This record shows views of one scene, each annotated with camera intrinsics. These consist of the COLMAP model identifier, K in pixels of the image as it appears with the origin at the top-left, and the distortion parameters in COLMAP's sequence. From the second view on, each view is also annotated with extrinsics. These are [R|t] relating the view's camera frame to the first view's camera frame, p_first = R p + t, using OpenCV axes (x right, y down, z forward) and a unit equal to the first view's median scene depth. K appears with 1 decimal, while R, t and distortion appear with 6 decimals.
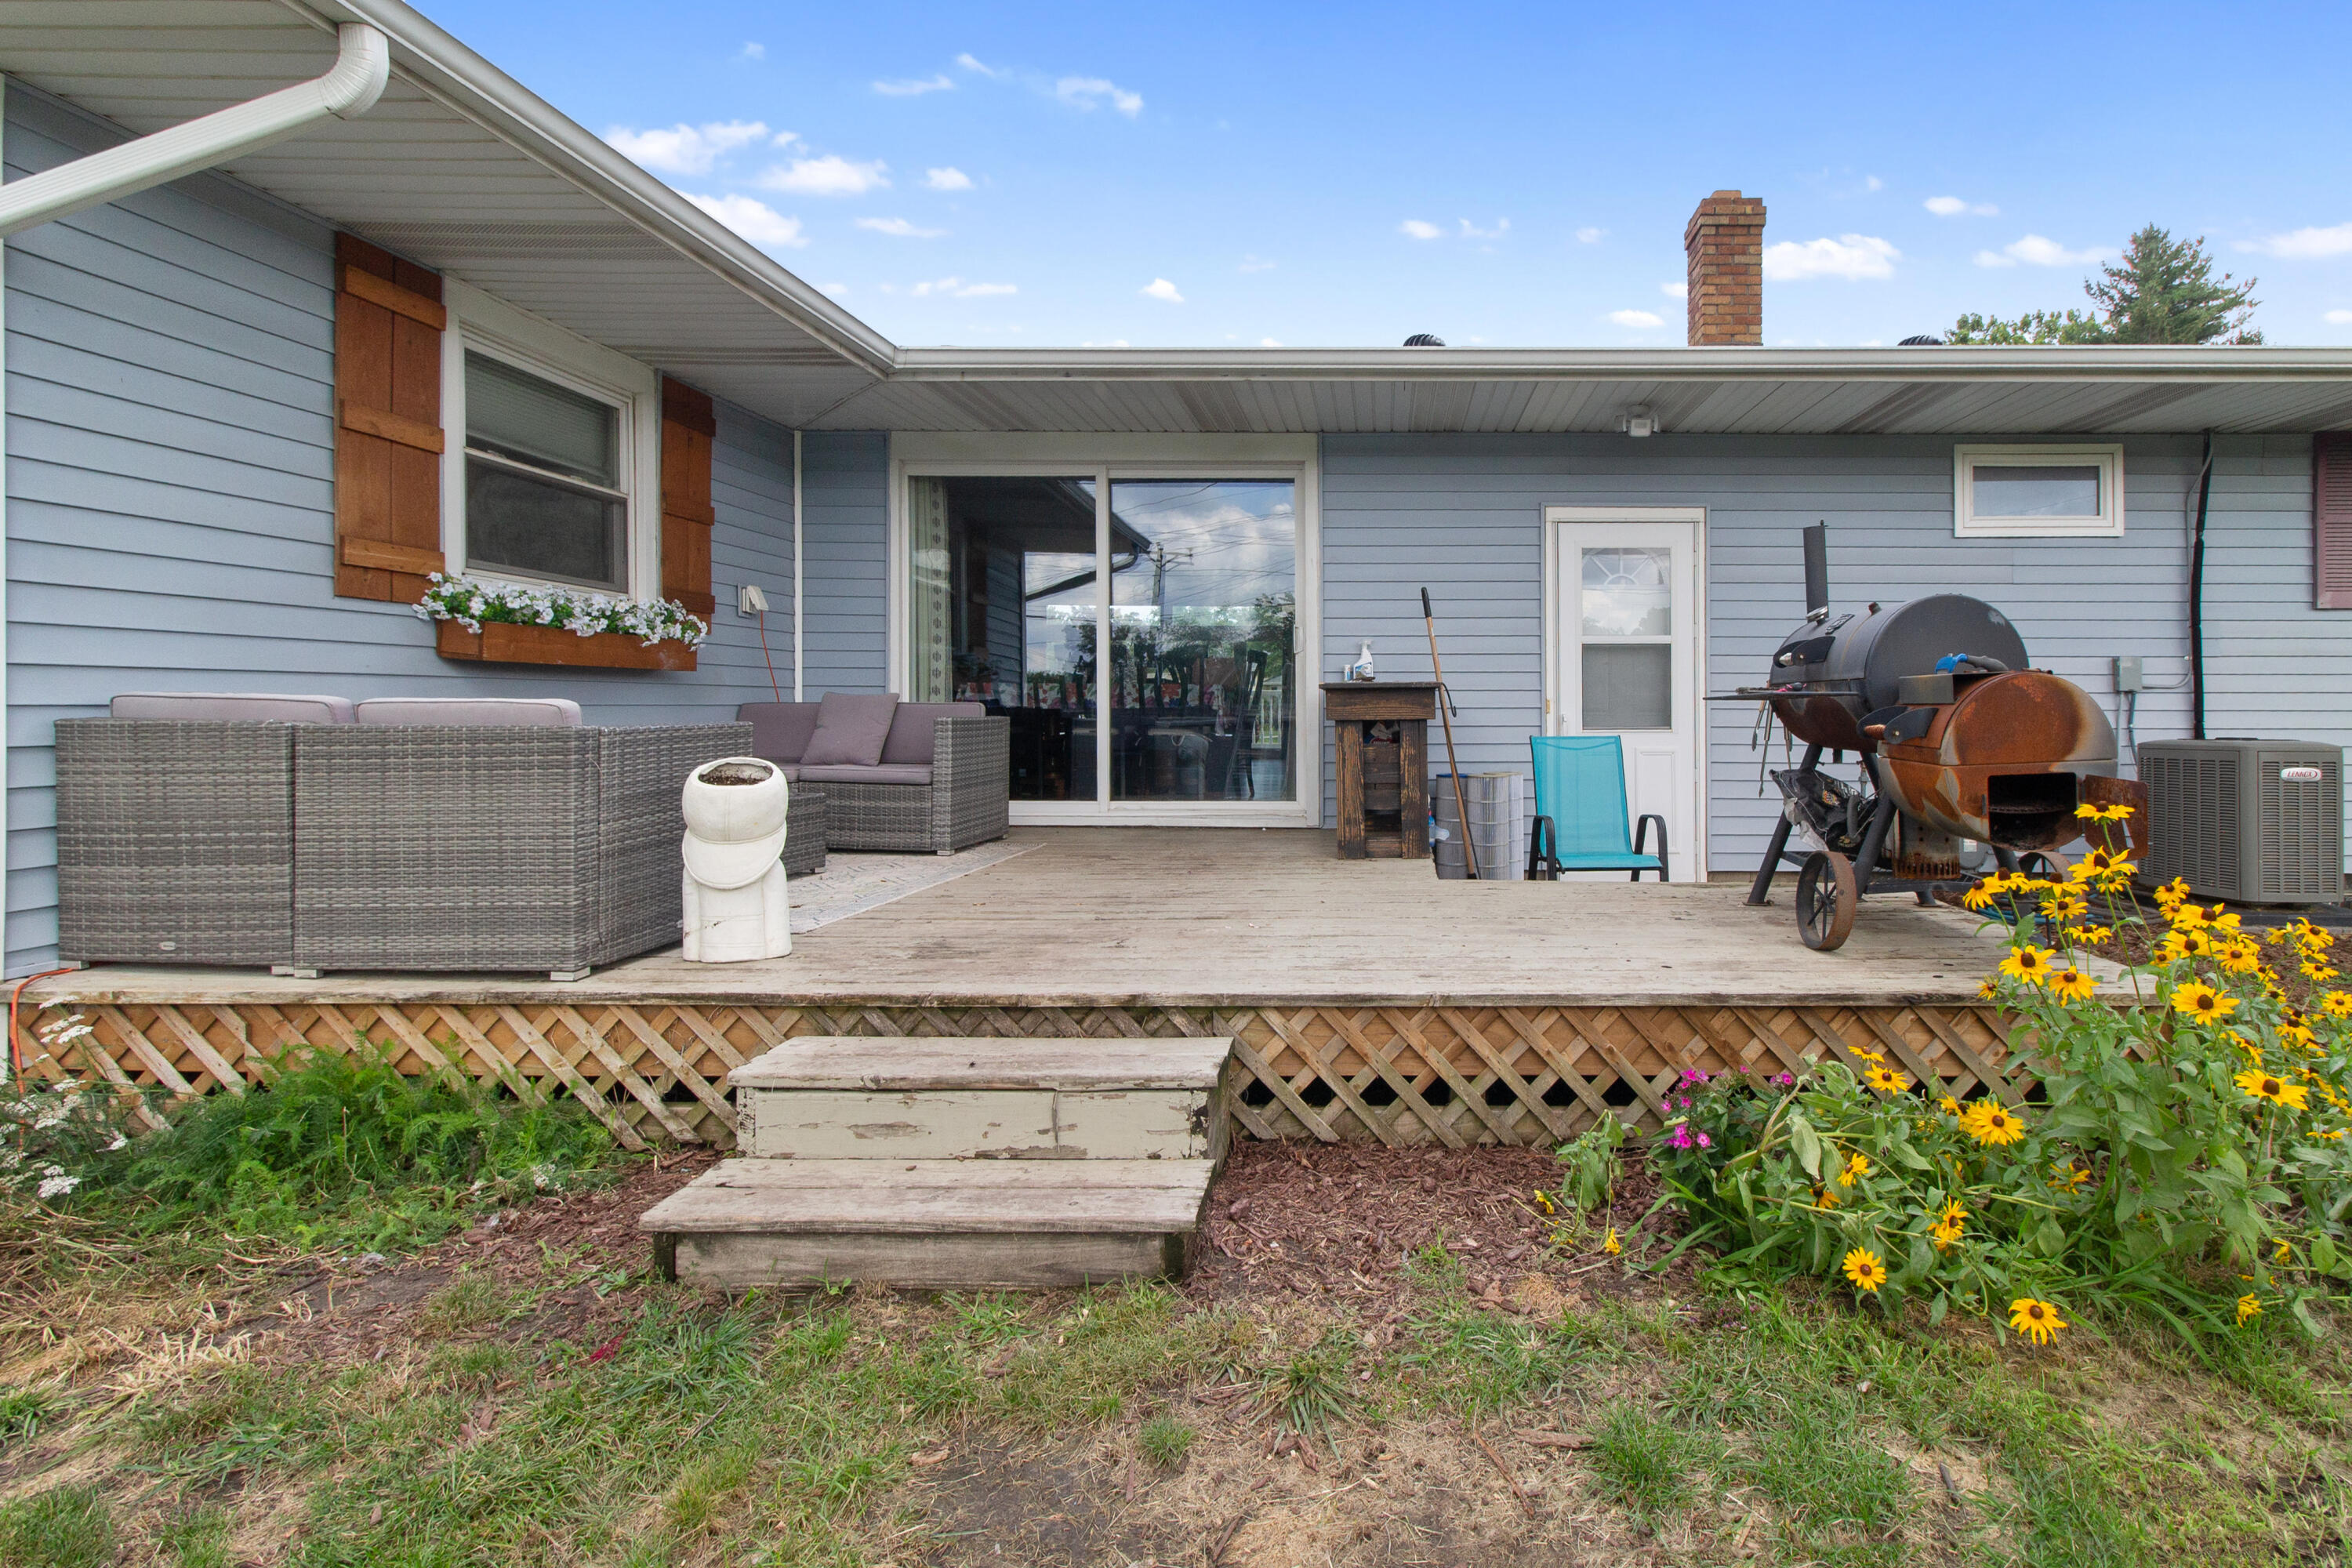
lens RADIAL K [[1073.8, 0, 1294.9], [0, 1073.8, 750.6], [0, 0, 1]] dist [0.008700, 0.000213]
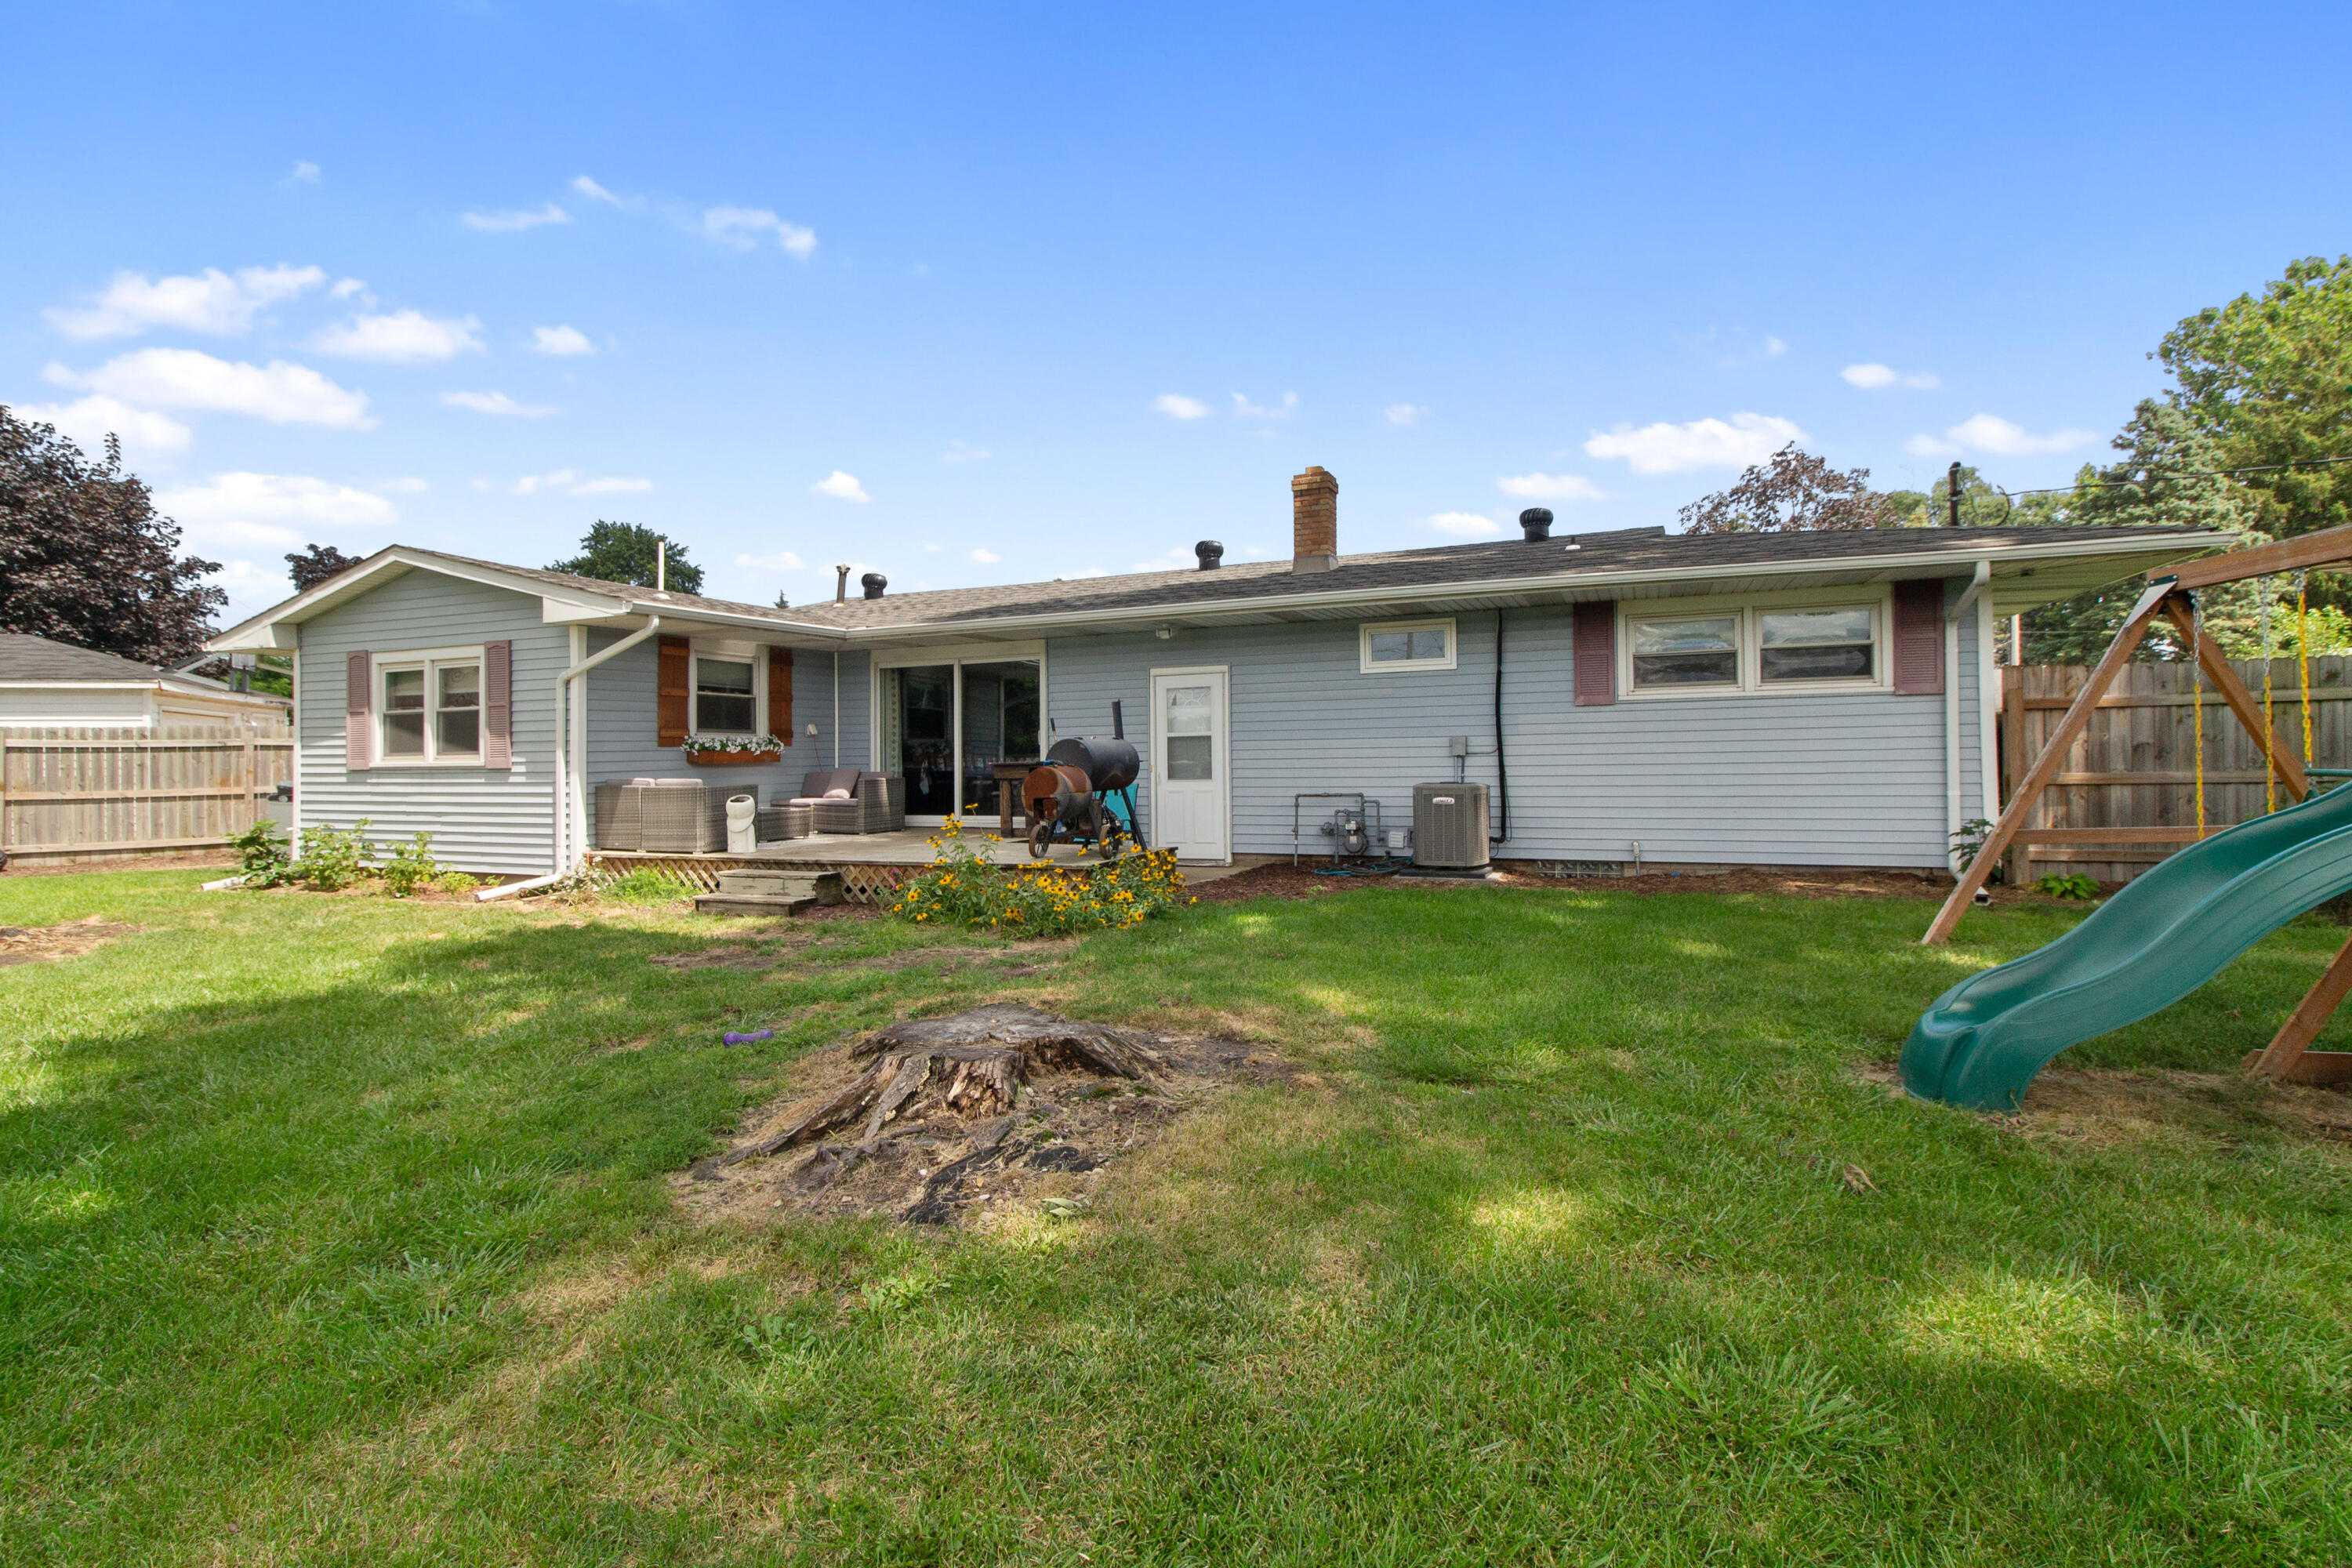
lens RADIAL K [[1086.5, 0, 1176.0], [0, 1086.5, 784.0], [0, 0, 1]] dist [0.010062, -0.000258]
pose [[0.934593, -0.008360, -0.355621, 1.260095], [0.006083, 0.999953, -0.007522, 0.003369], [0.355667, 0.004867, 0.934600, -1.098255]]
